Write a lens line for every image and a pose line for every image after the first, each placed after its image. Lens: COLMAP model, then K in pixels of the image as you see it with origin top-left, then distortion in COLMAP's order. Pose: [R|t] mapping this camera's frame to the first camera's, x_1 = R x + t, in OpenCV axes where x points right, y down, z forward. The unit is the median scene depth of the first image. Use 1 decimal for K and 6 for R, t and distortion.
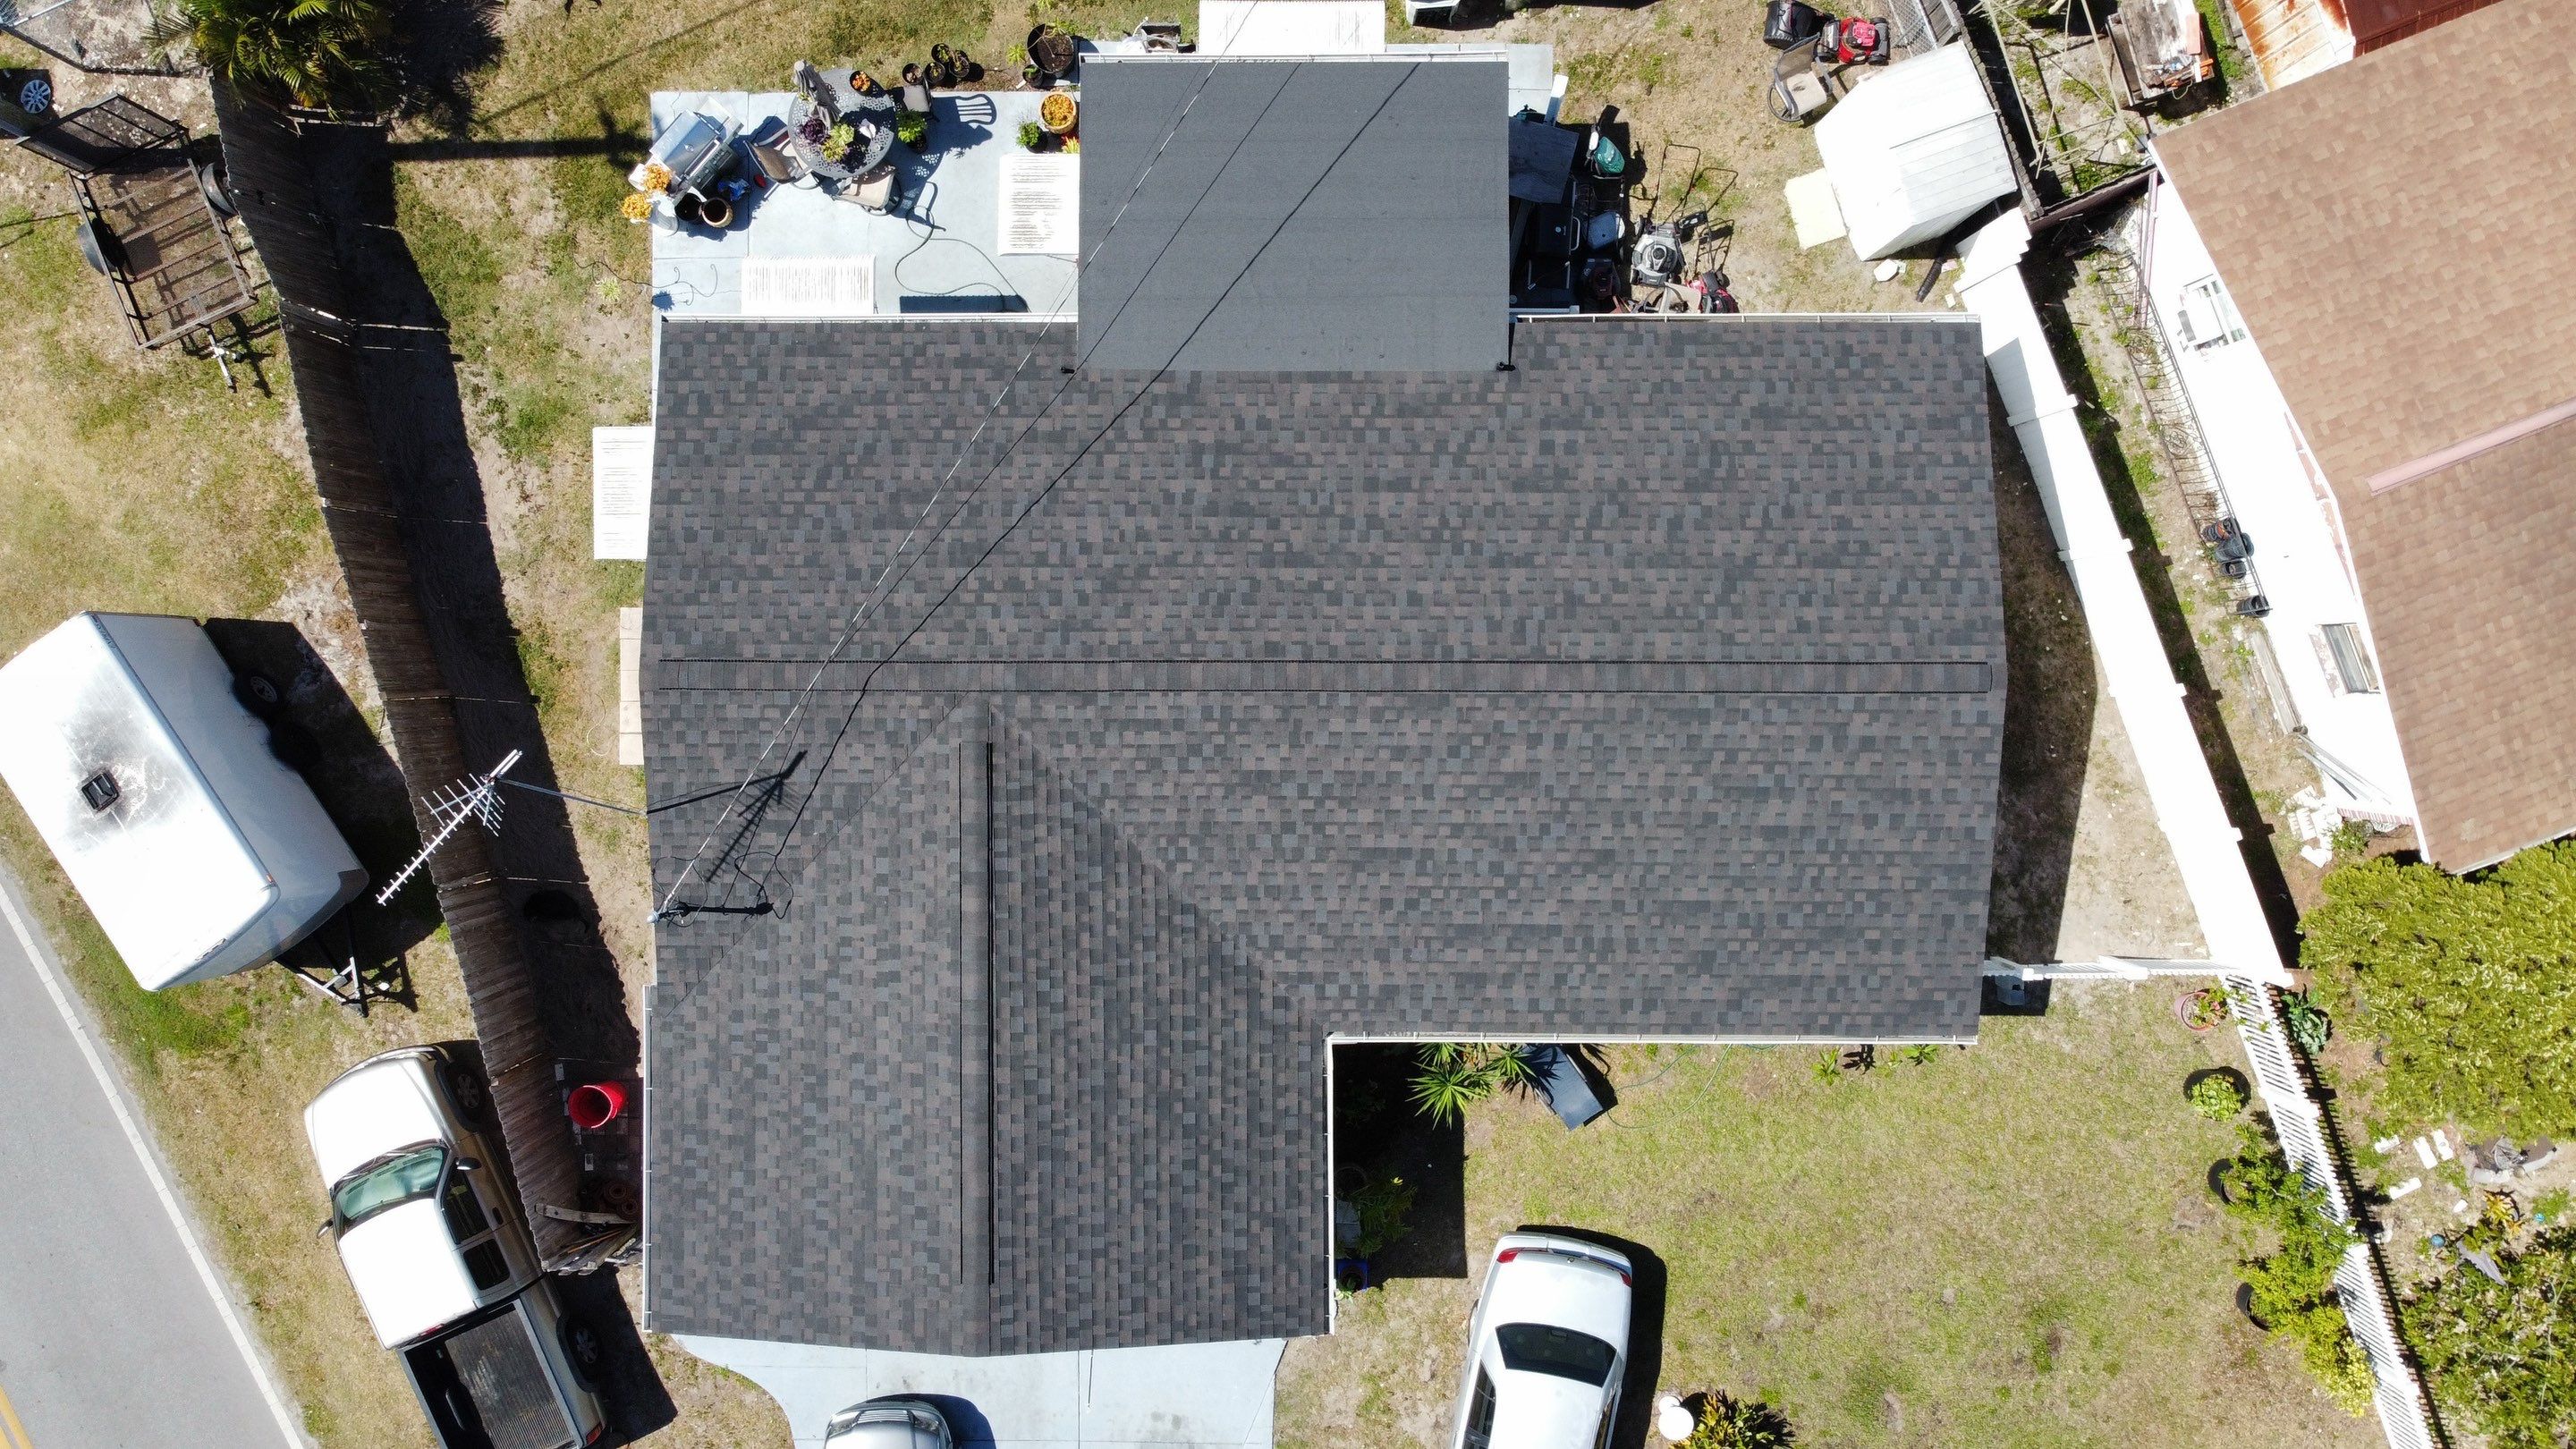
lens RADIAL K [[1935.1, 0, 1254.1], [0, 1935.1, 705.5], [0, 0, 1]] dist [0.004881, -0.020784]
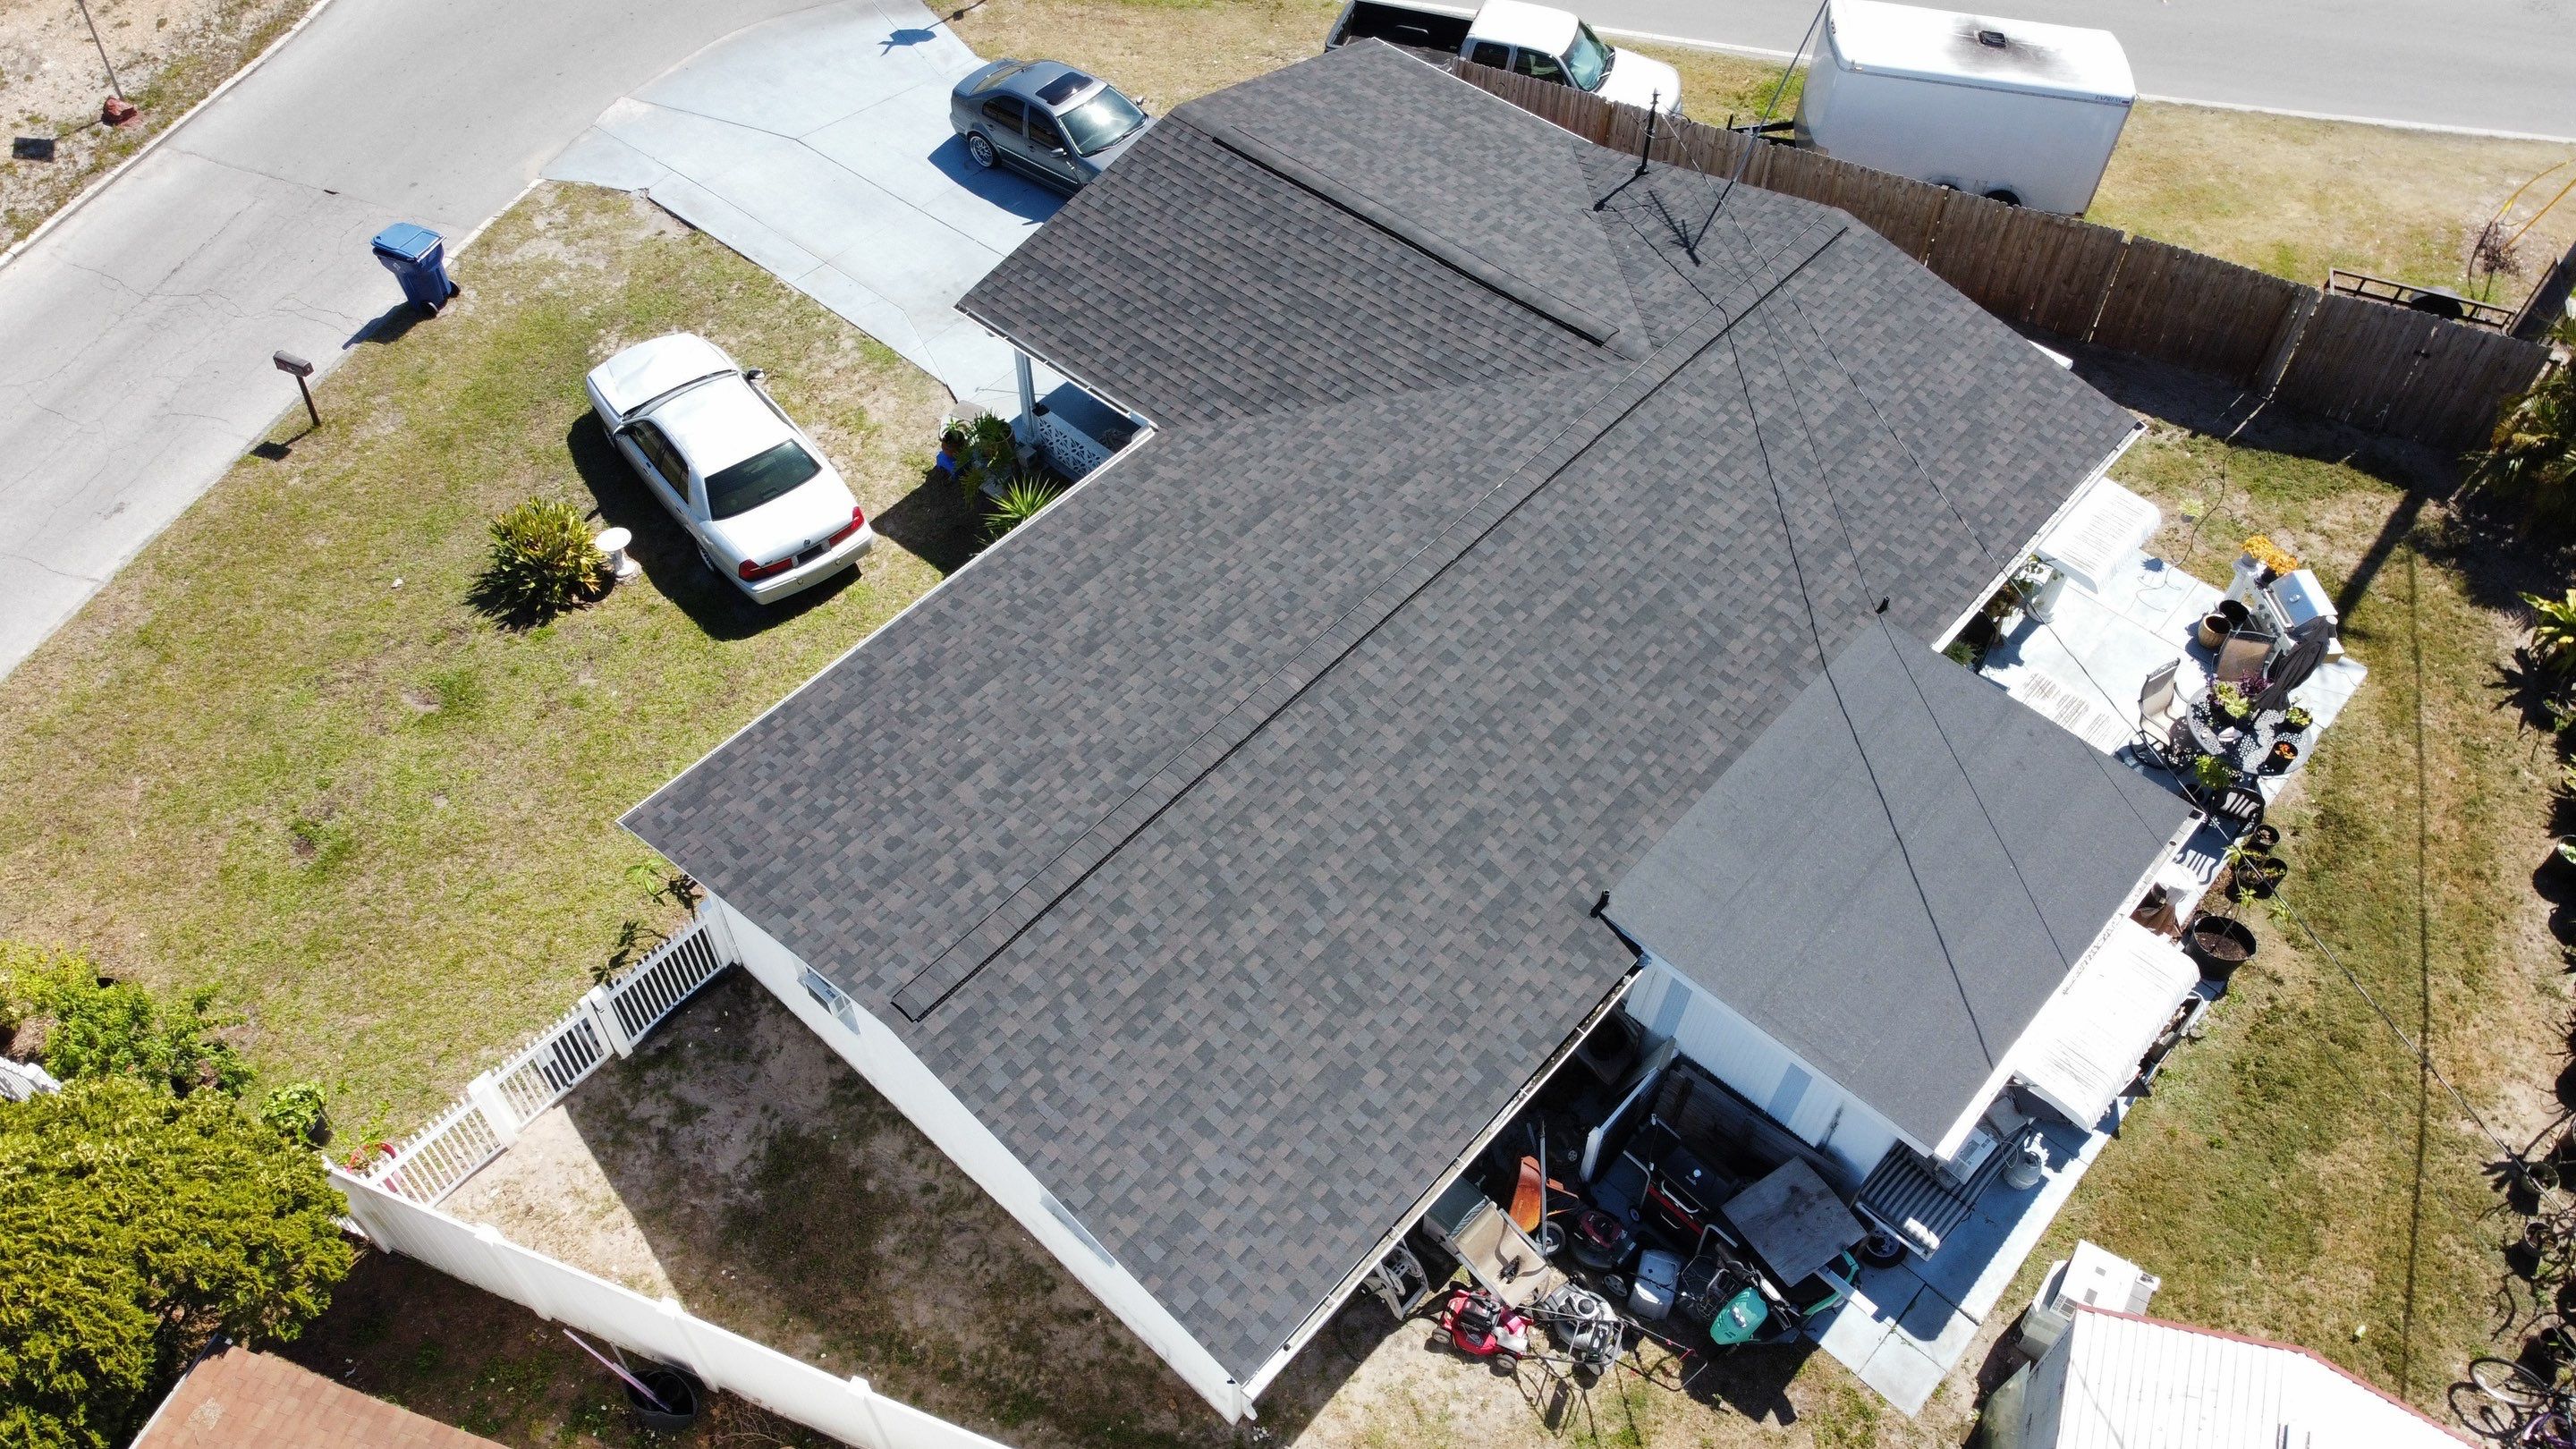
lens RADIAL K [[1935.1, 0, 1254.1], [0, 1935.1, 705.5], [0, 0, 1]] dist [0.004881, -0.020784]
pose [[-0.674474, 0.580608, -0.456047, 0.527139], [-0.738217, -0.521202, 0.428234, -0.357327], [0.010943, 0.625495, 0.780152, 0.304791]]
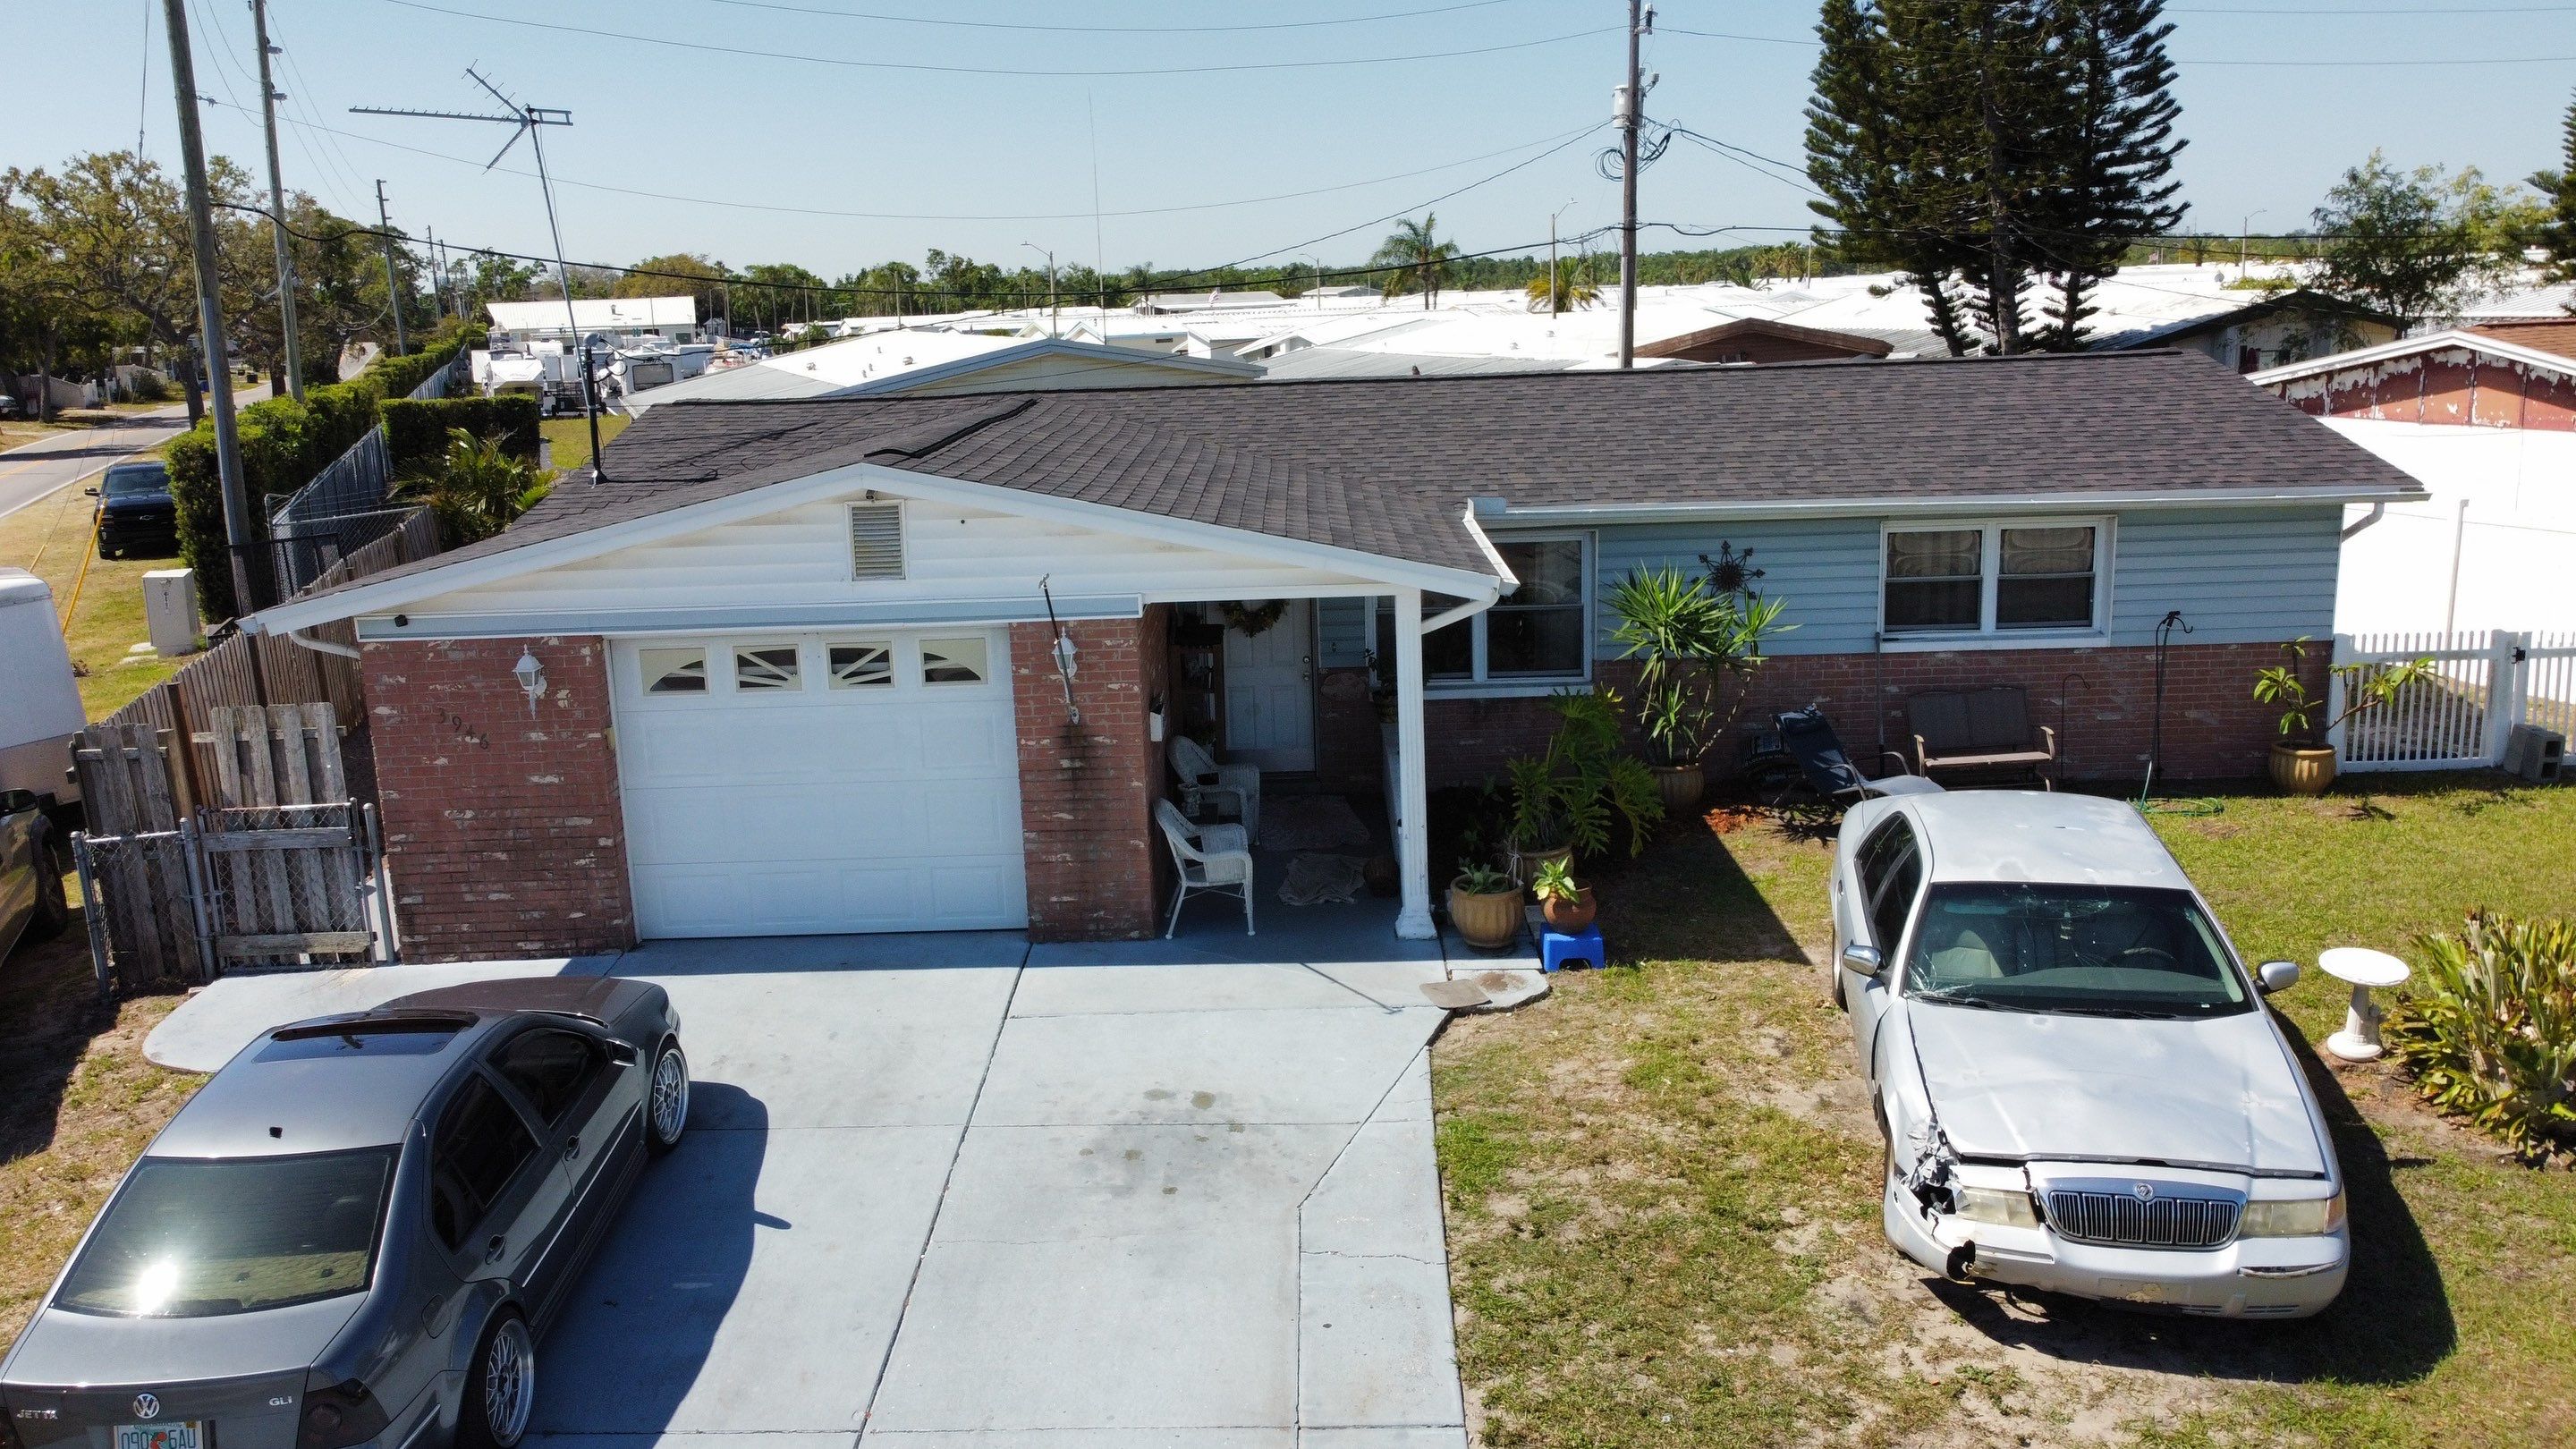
lens RADIAL K [[1913.7, 0, 1256.4], [0, 1913.7, 722.6], [0, 0, 1]] dist [0.027034, -0.053739]
pose [[0.999365, -0.018816, -0.030269, -0.015110], [-0.025398, 0.219842, -0.975205, 0.827810], [0.025004, 0.975354, 0.219224, 0.900459]]
